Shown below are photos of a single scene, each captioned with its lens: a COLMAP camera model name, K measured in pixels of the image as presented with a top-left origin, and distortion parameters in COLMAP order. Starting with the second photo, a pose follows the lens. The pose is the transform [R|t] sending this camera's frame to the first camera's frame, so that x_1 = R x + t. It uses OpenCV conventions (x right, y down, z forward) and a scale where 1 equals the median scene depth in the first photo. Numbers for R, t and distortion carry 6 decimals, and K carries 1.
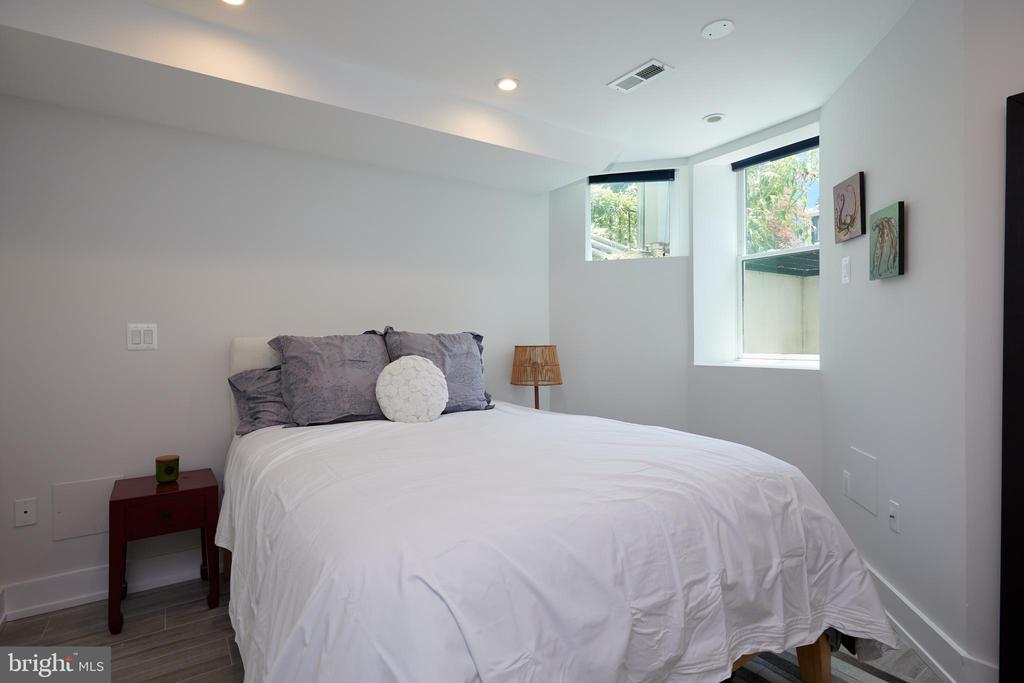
lens RADIAL K [[521.9, 0, 512.0], [0, 521.9, 341.5], [0, 0, 1]] dist [0.000383, 0.000087]
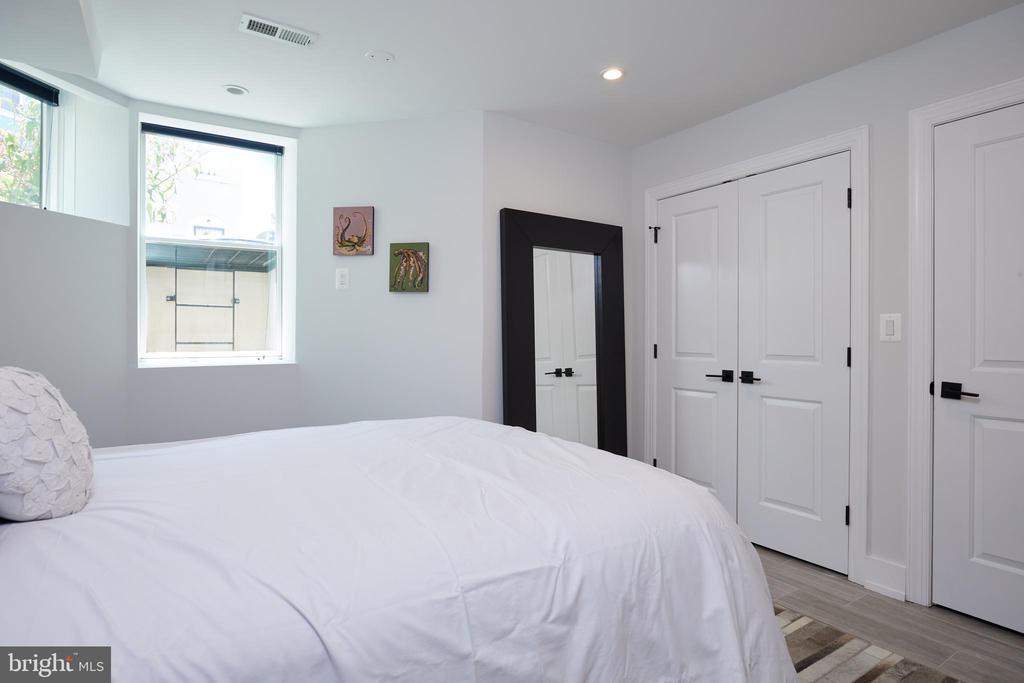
lens RADIAL K [[554.0, 0, 512.0], [0, 554.0, 341.5], [0, 0, 1]] dist [-0.004172, -0.000761]
pose [[0.024566, -0.000510, 0.999698, -0.654042], [0.001763, 0.999998, 0.000466, 0.008411], [-0.999697, 0.001751, 0.024567, 0.589078]]
